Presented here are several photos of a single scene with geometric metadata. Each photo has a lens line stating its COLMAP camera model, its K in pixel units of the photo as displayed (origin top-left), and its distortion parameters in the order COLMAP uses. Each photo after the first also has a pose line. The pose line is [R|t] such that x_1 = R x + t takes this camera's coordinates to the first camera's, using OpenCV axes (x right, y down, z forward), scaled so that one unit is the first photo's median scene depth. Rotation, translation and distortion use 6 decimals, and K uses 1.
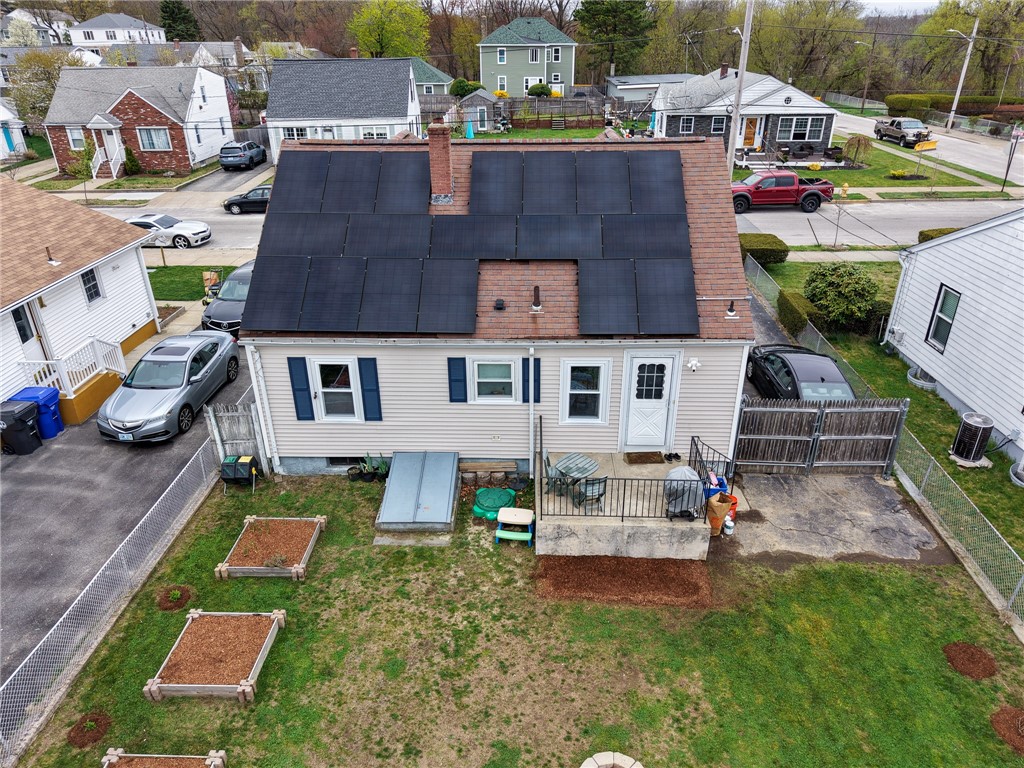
lens RADIAL K [[697.2, 0, 512.0], [0, 697.2, 384.0], [0, 0, 1]] dist [-0.014583, -0.002590]
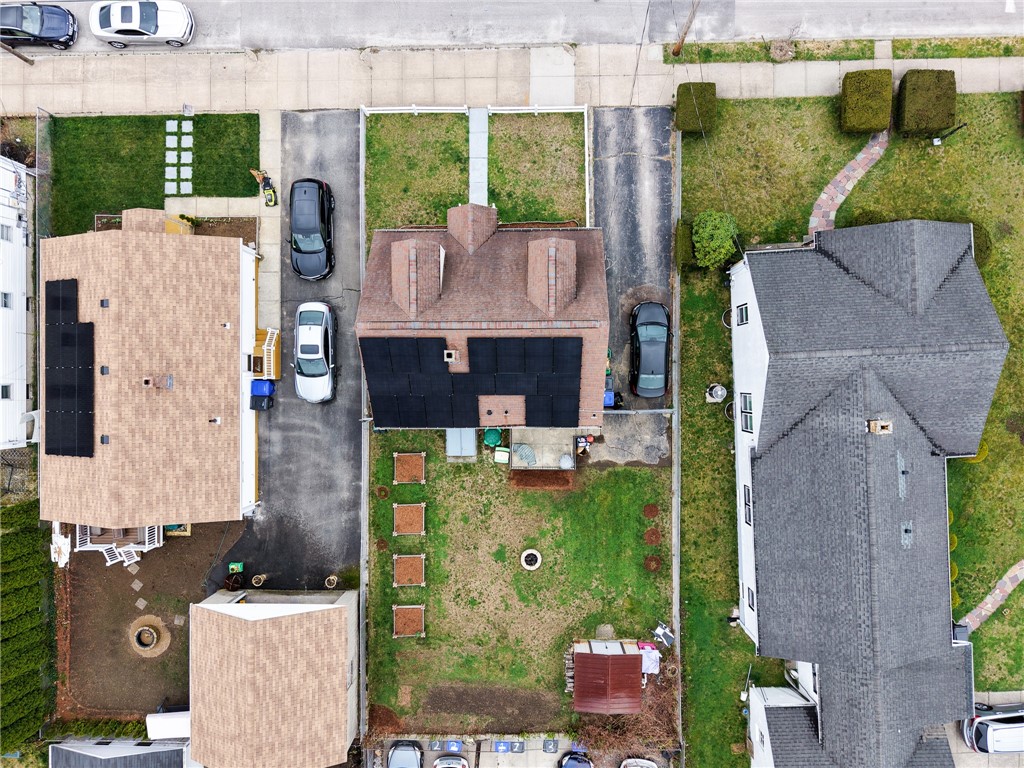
lens RADIAL K [[697.2, 0, 512.0], [0, 697.2, 384.0], [0, 0, 1]] dist [-0.014583, -0.002590]
pose [[0.999077, -0.036428, -0.022784, 0.114464], [0.036680, 0.446940, 0.893811, -2.279599], [-0.022377, -0.893822, 0.447864, 0.107534]]
